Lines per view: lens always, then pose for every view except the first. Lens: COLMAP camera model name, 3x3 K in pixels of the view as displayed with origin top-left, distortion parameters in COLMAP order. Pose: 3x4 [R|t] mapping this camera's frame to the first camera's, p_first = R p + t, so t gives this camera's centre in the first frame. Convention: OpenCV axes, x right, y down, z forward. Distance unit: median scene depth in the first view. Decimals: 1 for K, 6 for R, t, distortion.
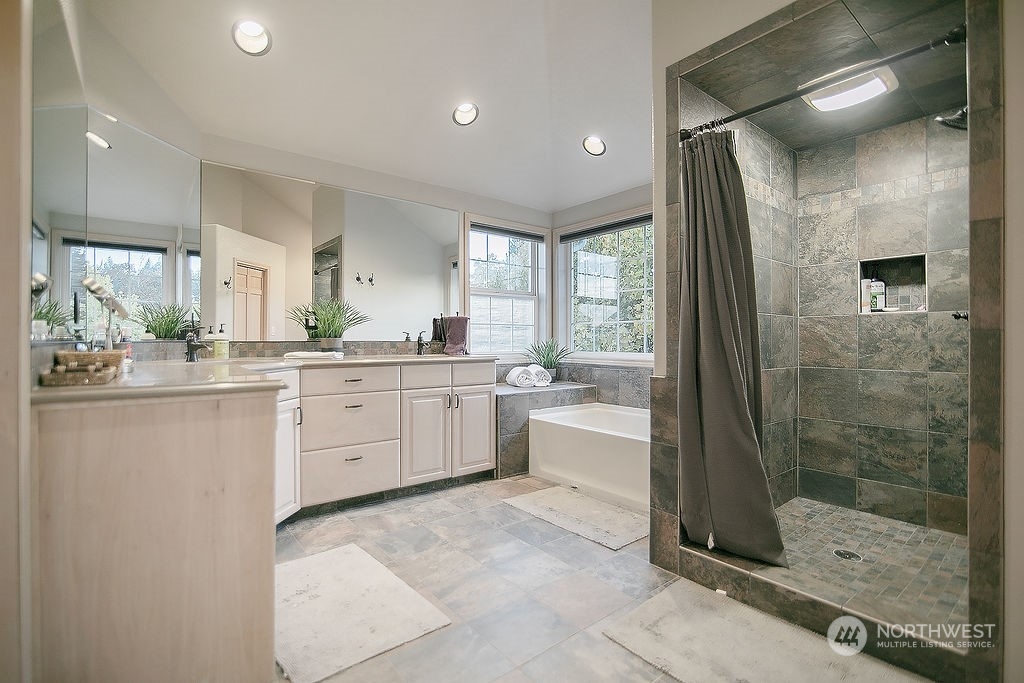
lens RADIAL K [[470.1, 0, 511.2], [0, 470.1, 342.3], [0, 0, 1]] dist [-0.015943, 0.000268]
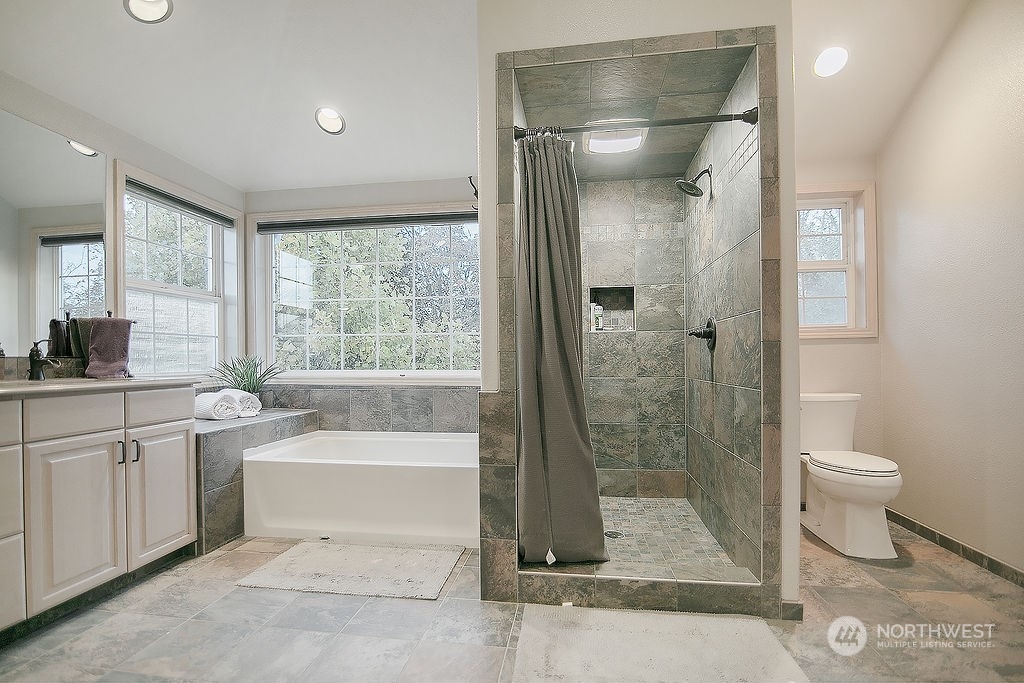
lens RADIAL K [[470.1, 0, 511.2], [0, 470.1, 362.0], [0, 0, 1]] dist [-0.015943, 0.000268]
pose [[0.729459, -0.009630, 0.683956, -0.237215], [0.009308, 0.999948, 0.004152, 0.010664], [-0.683961, 0.003338, 0.729511, 0.266860]]
